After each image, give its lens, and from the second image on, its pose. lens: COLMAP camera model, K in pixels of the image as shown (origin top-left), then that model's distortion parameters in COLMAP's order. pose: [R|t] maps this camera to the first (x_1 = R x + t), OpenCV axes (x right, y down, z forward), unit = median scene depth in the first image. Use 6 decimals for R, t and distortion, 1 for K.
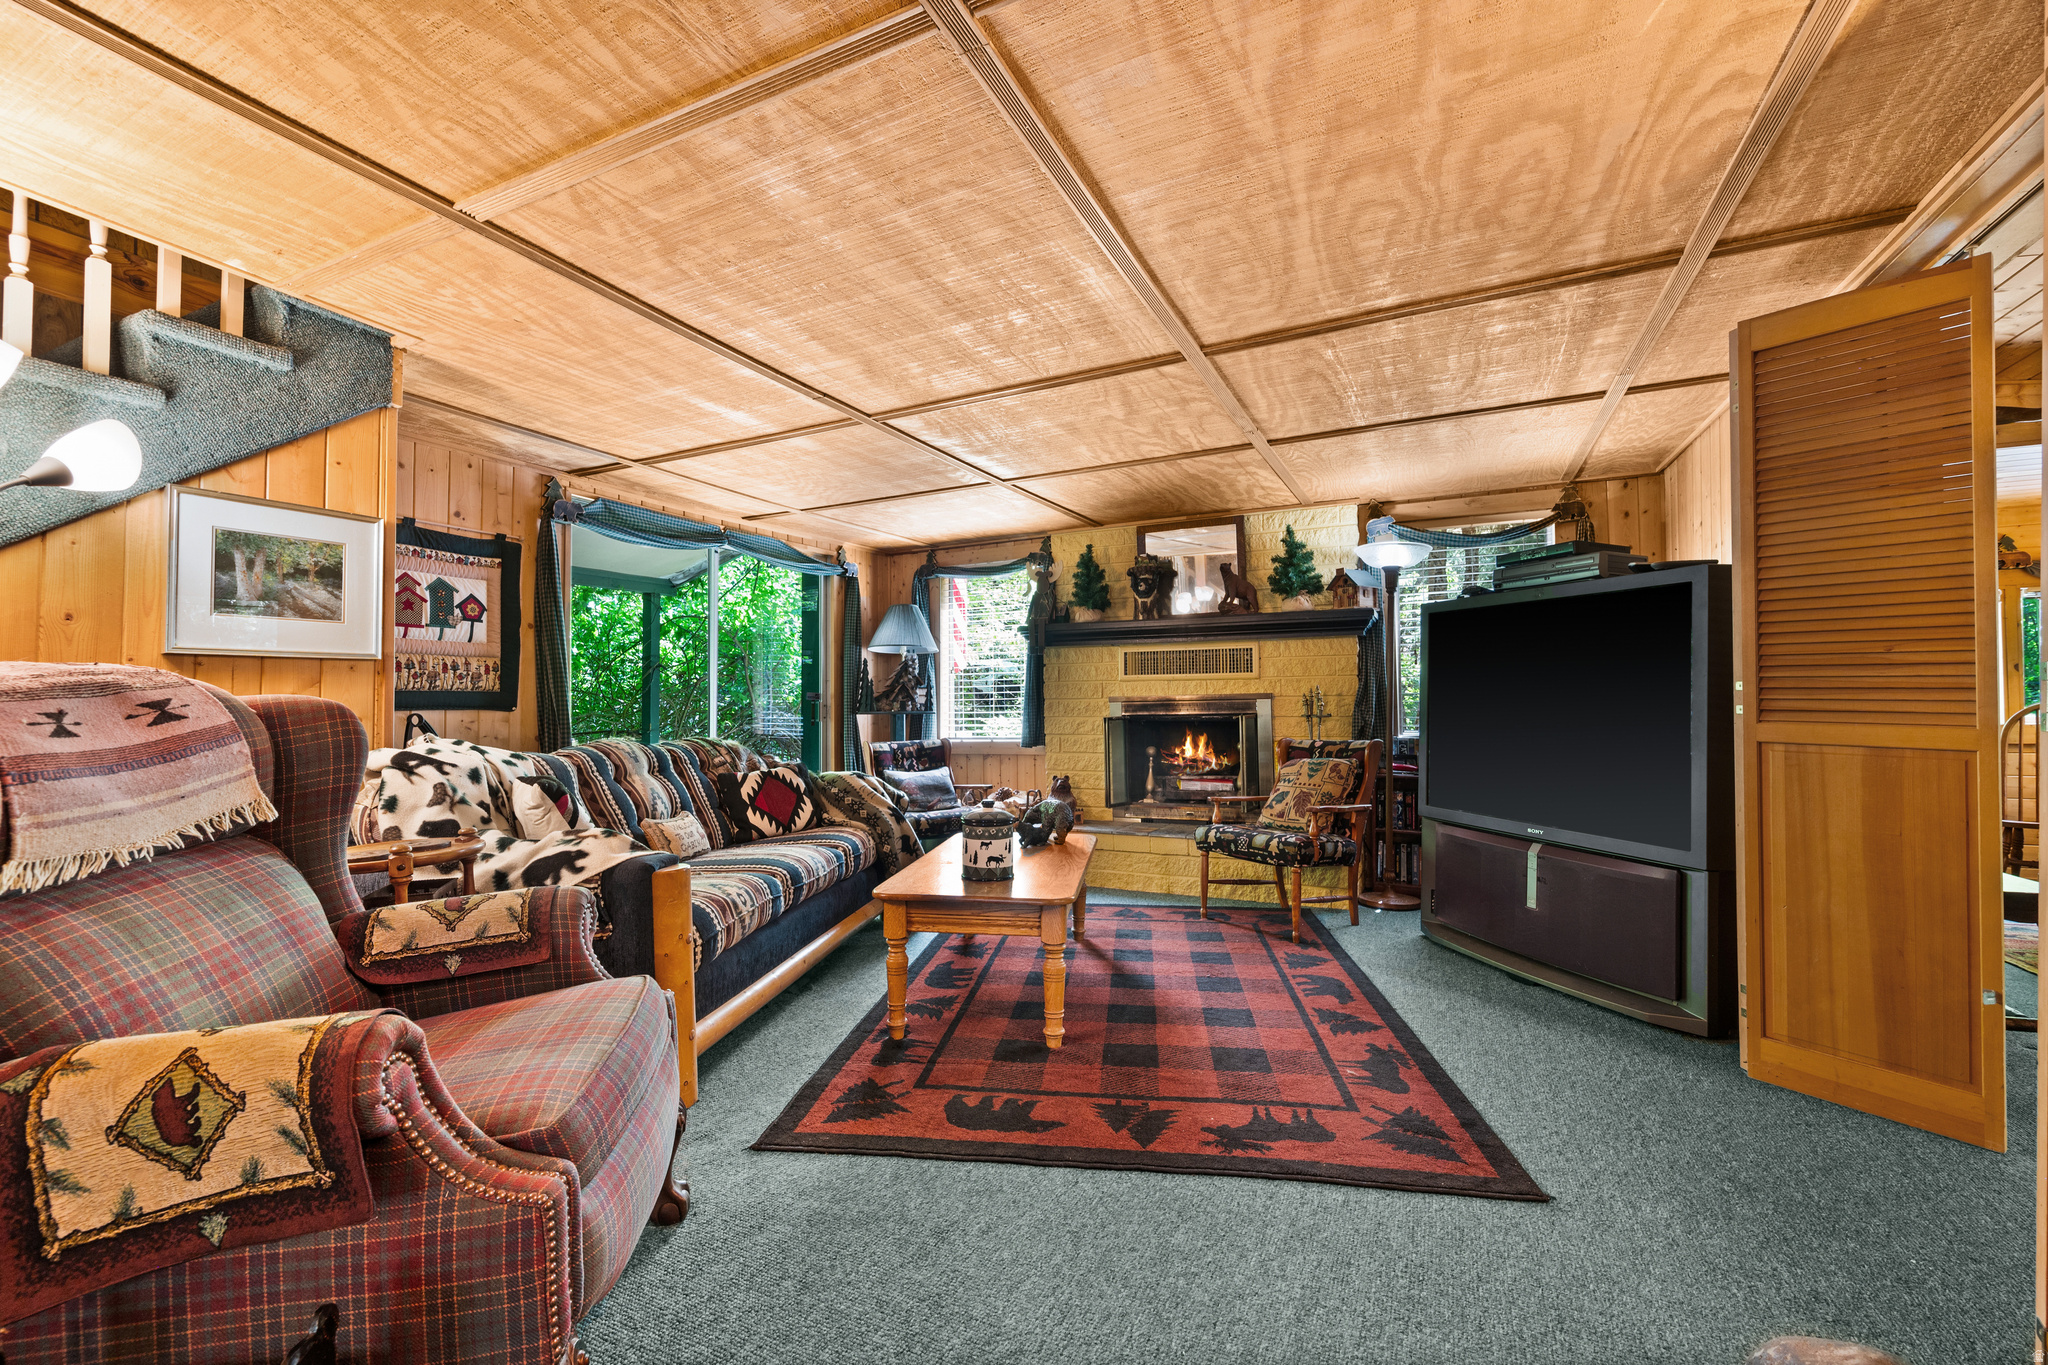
lens RADIAL K [[846.7, 0, 1037.7], [0, 846.7, 681.3], [0, 0, 1]] dist [-0.001417, -0.000280]
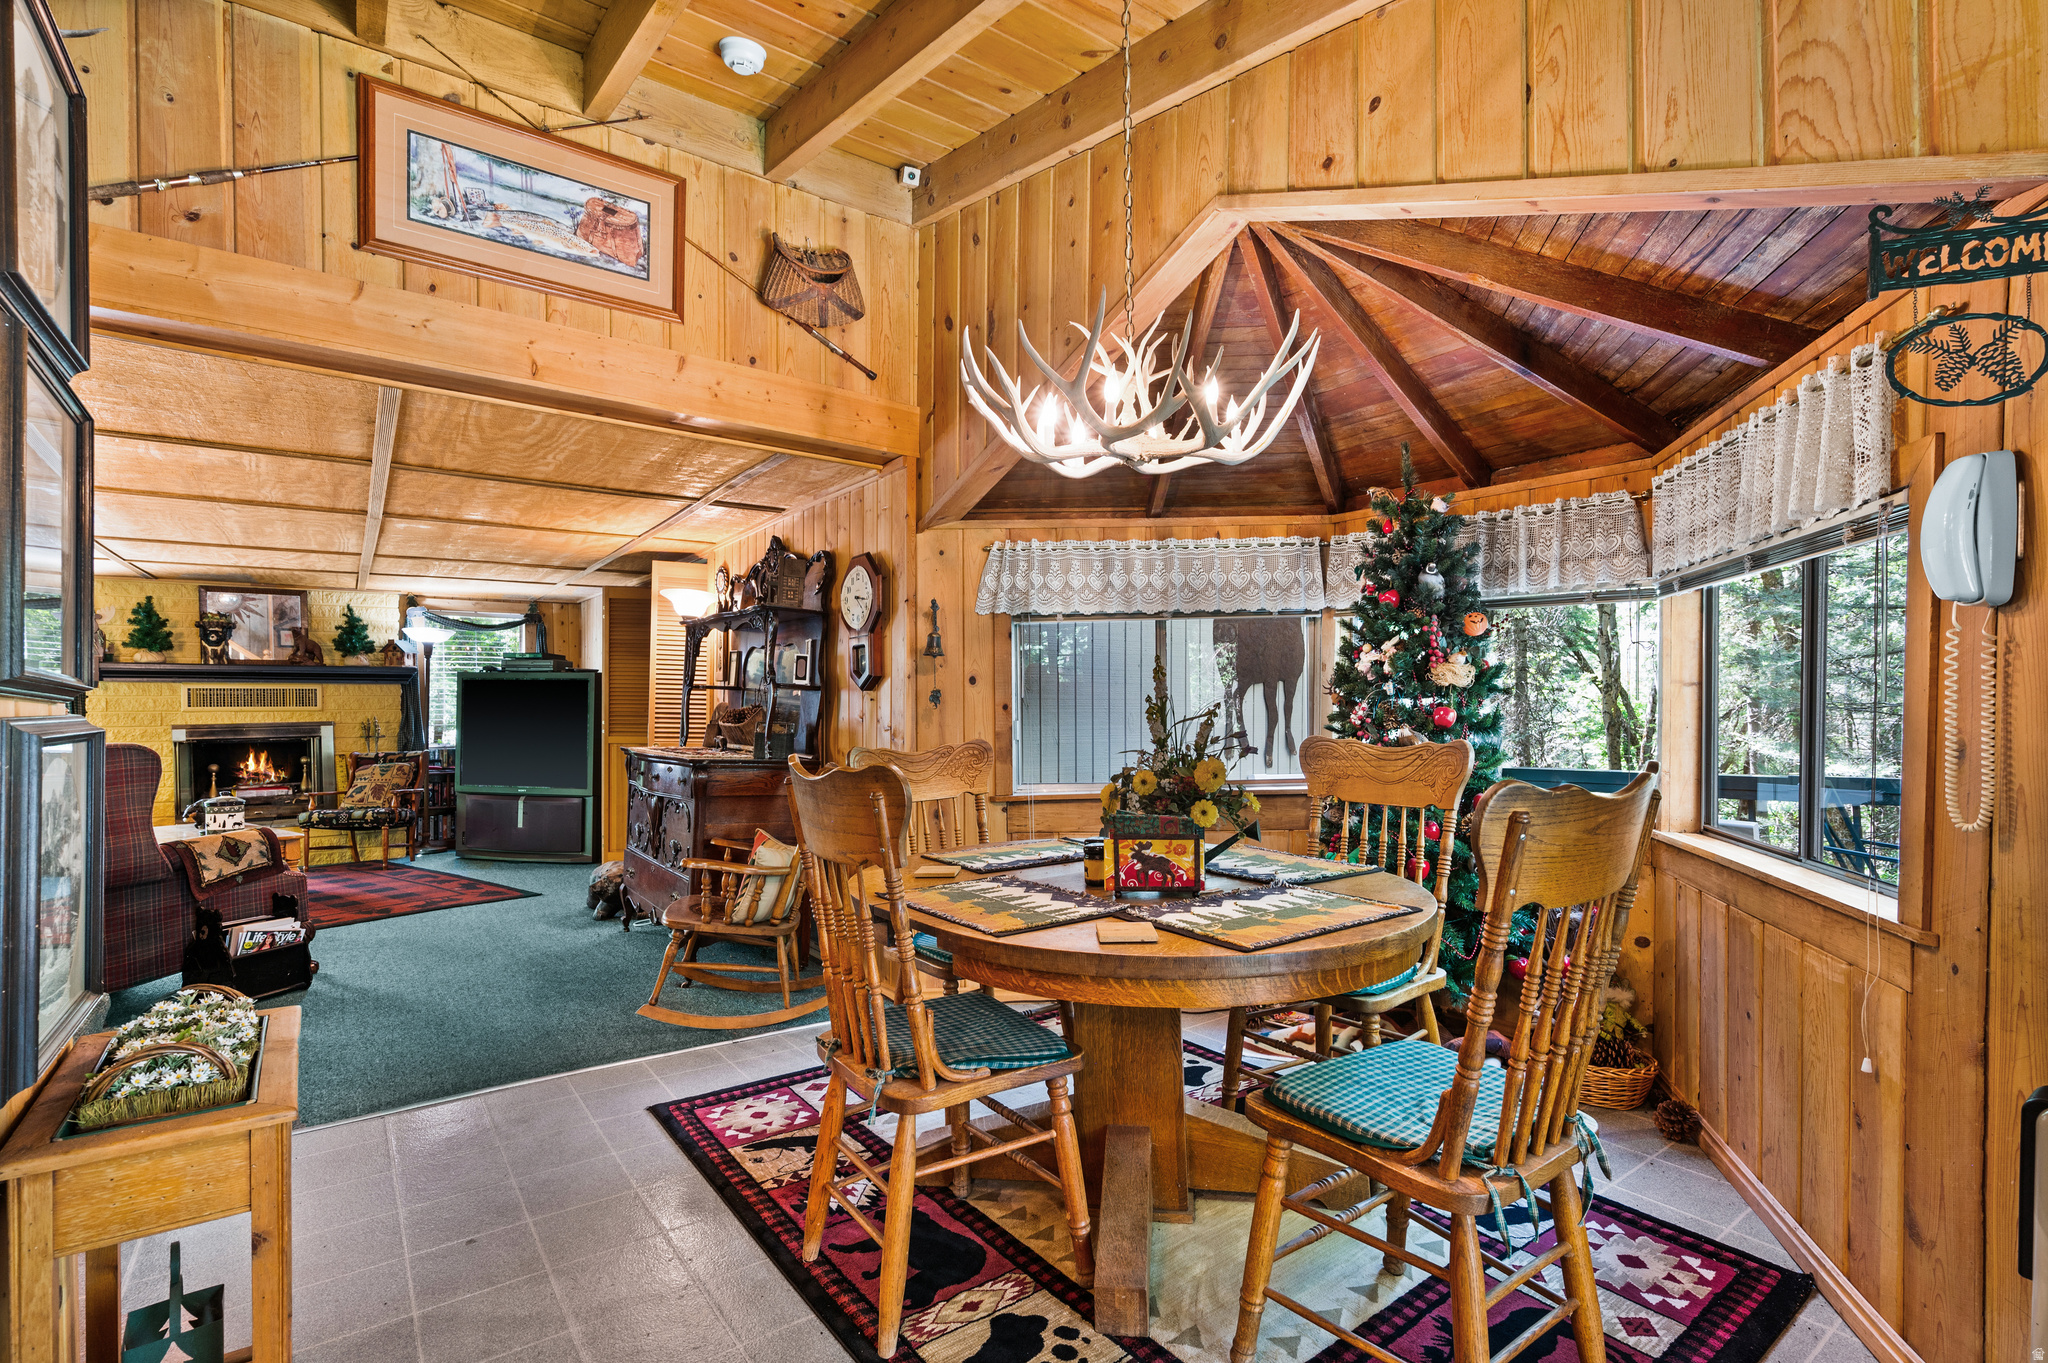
lens RADIAL K [[936.0, 0, 1016.3], [0, 936.0, 722.9], [0, 0, 1]] dist [-0.001101, 0.000045]
pose [[0.481750, -0.011393, 0.876235, -0.716226], [-0.020308, 0.999502, 0.024160, -0.058382], [-0.876074, -0.029434, 0.481278, -0.992379]]
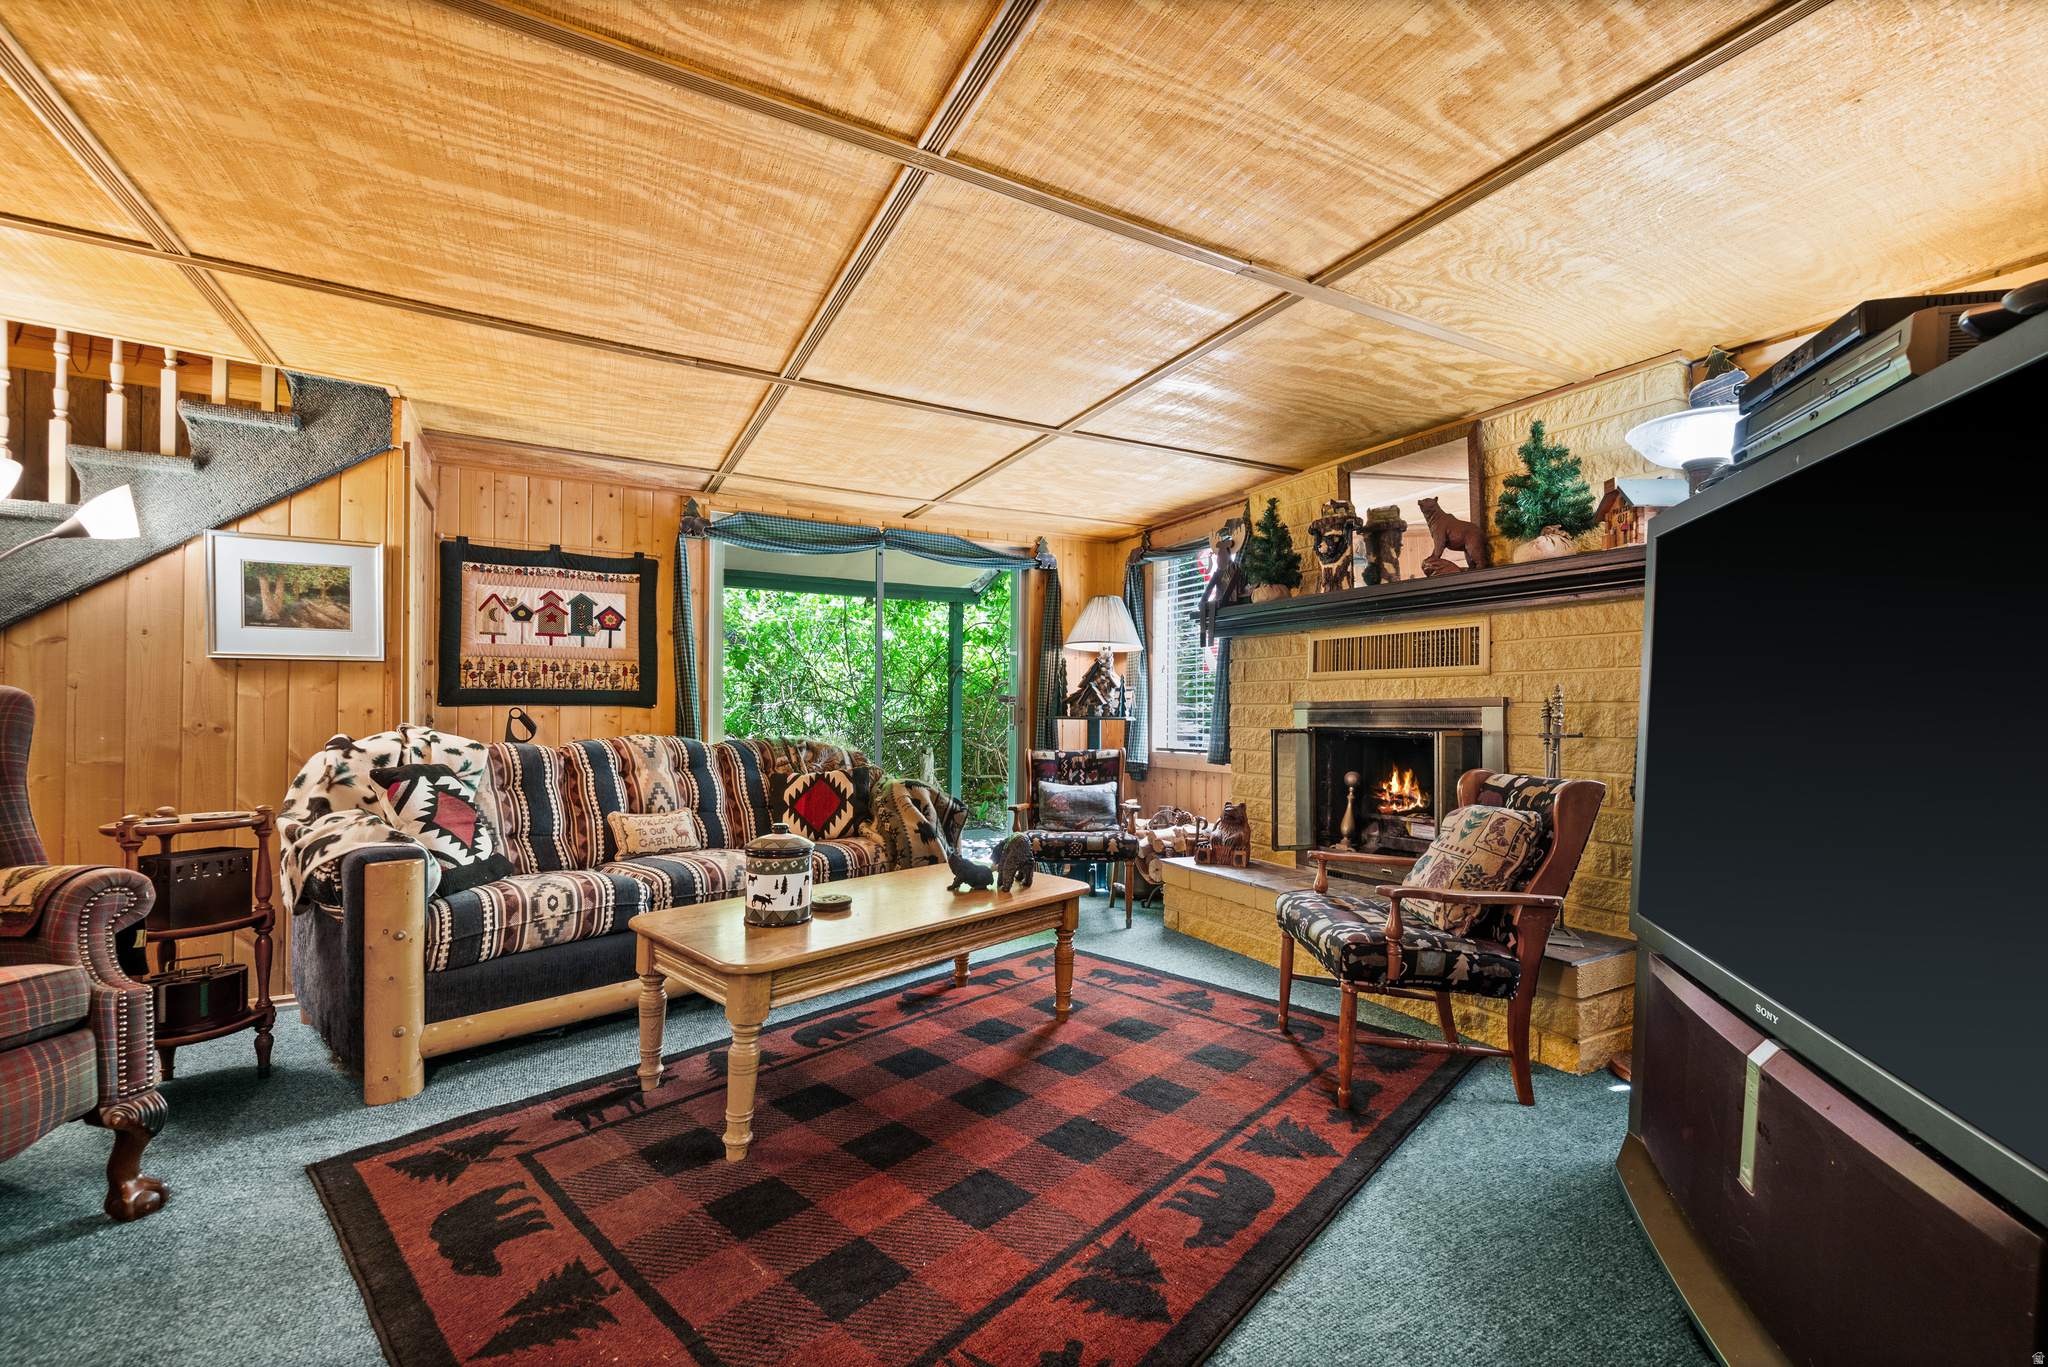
lens RADIAL K [[837.5, 0, 1037.2], [0, 837.5, 711.9], [0, 0, 1]] dist [-0.001251, -0.000300]
pose [[0.817291, 0.015420, -0.576018, 0.457890], [0.000670, 0.999616, 0.027710, 0.009678], [0.576224, -0.023033, 0.816967, 0.383273]]
